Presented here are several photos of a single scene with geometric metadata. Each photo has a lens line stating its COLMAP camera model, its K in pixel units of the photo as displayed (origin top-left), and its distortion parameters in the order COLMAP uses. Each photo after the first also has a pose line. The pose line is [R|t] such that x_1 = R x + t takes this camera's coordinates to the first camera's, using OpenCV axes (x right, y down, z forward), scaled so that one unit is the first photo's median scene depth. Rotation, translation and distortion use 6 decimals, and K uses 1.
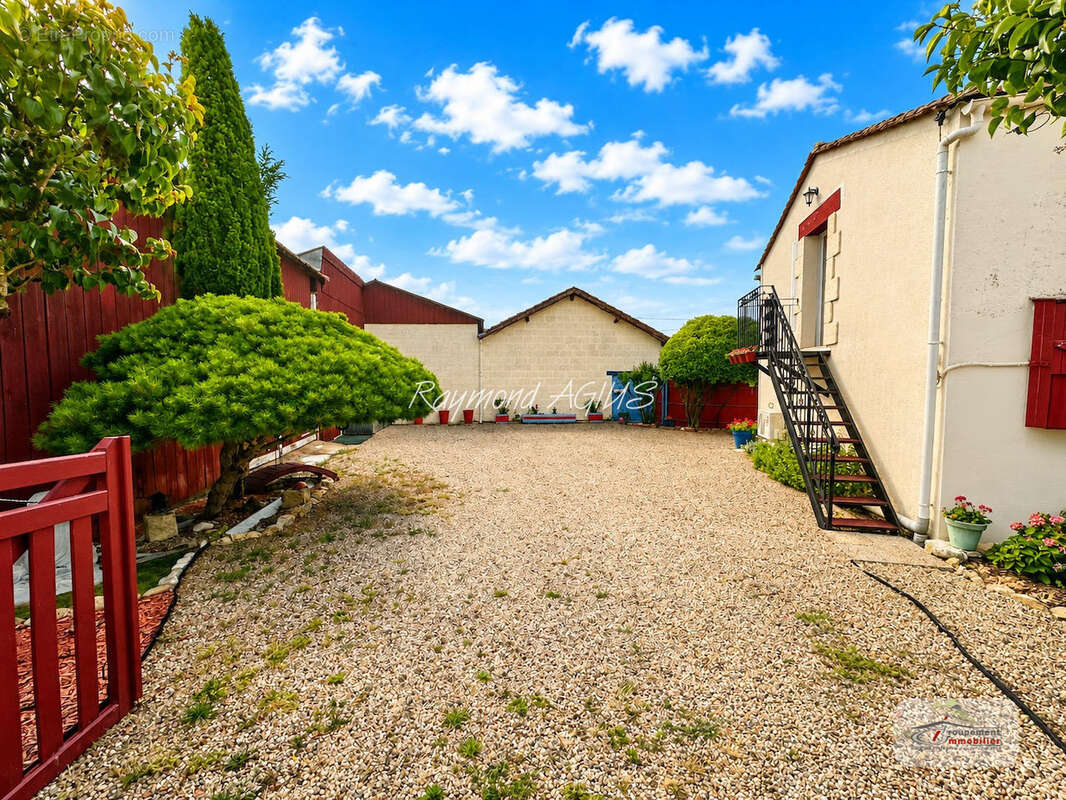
lens RADIAL K [[425.0, 0, 533.0], [0, 425.0, 400.0], [0, 0, 1]] dist [-0.000044, -0.000103]
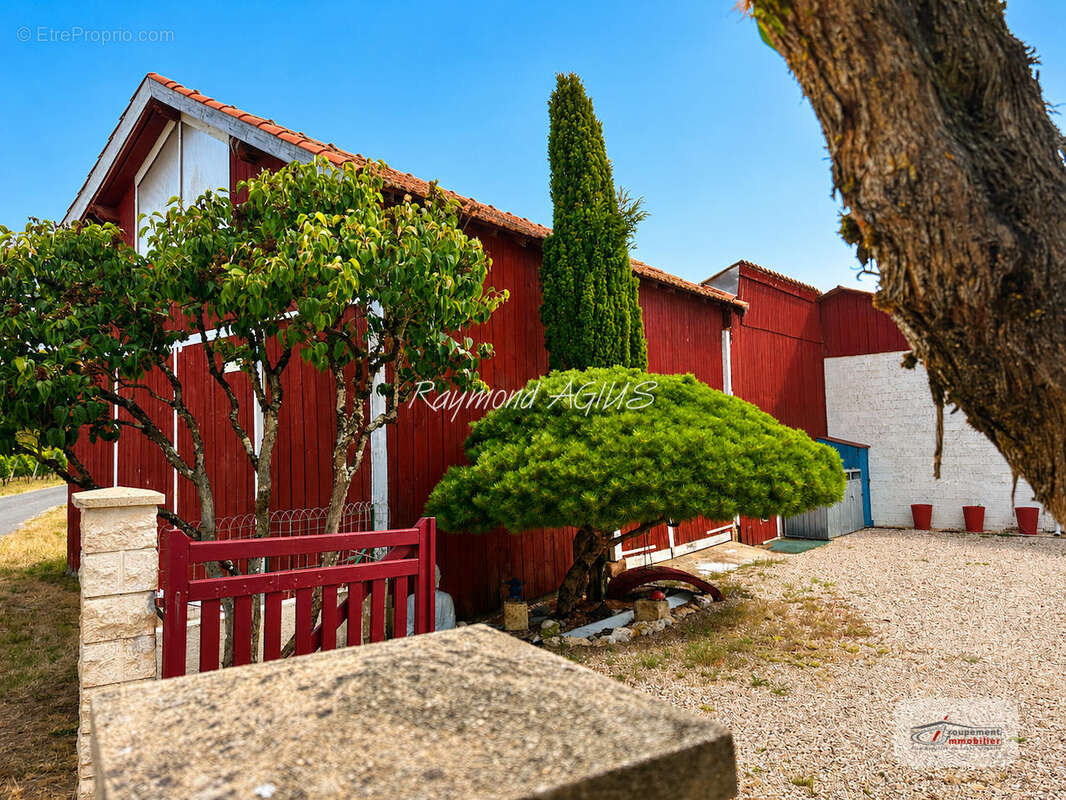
lens RADIAL K [[672.6, 0, 533.0], [0, 672.6, 400.0], [0, 0, 1]] dist [0.002613, -0.000167]
pose [[0.715641, -0.062075, -0.695704, 0.321653], [-0.022771, 0.993440, -0.112064, -0.020687], [0.698097, 0.096040, 0.709533, -0.117331]]
